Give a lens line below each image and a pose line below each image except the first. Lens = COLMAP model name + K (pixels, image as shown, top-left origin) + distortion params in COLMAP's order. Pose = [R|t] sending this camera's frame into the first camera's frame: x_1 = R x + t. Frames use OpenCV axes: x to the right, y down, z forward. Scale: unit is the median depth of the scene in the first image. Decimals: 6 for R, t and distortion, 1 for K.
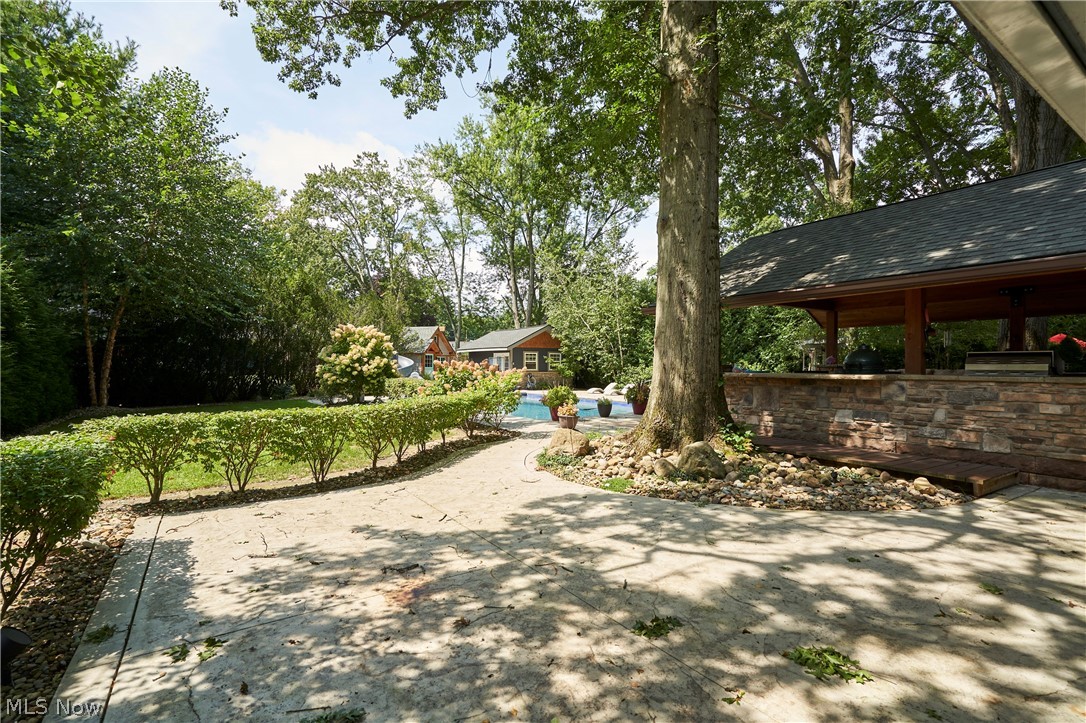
lens RADIAL K [[495.5, 0, 542.9], [0, 495.5, 363.1], [0, 0, 1]] dist [-0.000664, -0.000862]
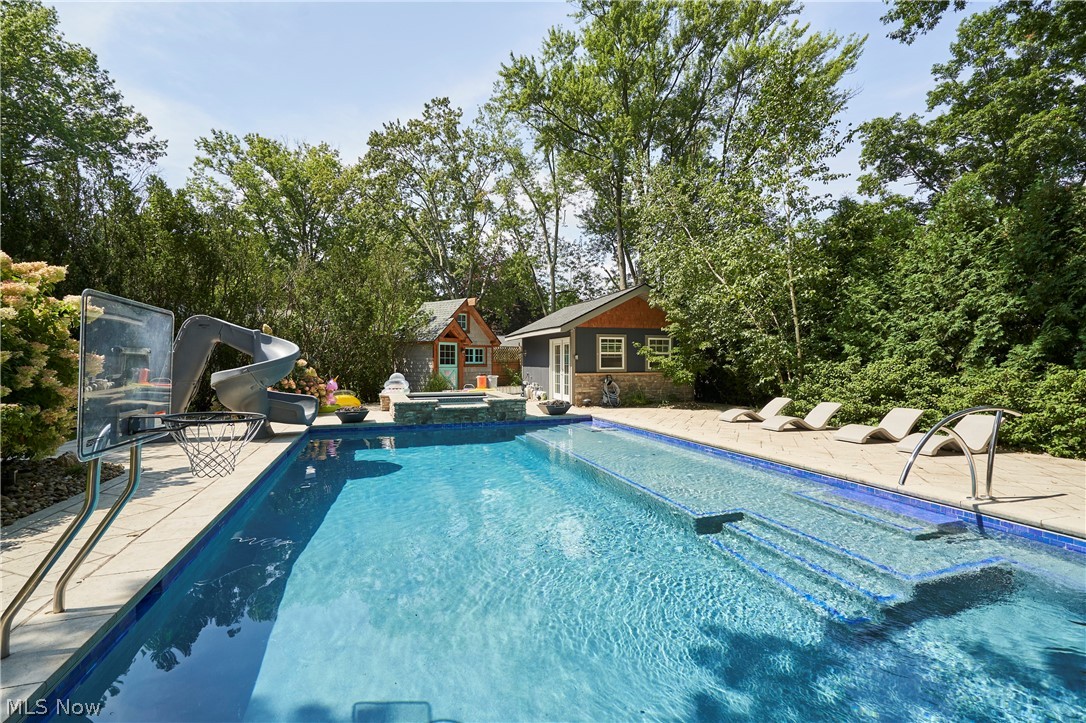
lens RADIAL K [[495.5, 0, 542.5], [0, 495.5, 366.1], [0, 0, 1]] dist [-0.000664, -0.000862]
pose [[0.963360, -0.001809, -0.268205, 0.028513], [0.004478, 0.999946, 0.009340, 0.003083], [0.268173, -0.010199, 0.963317, 0.270178]]
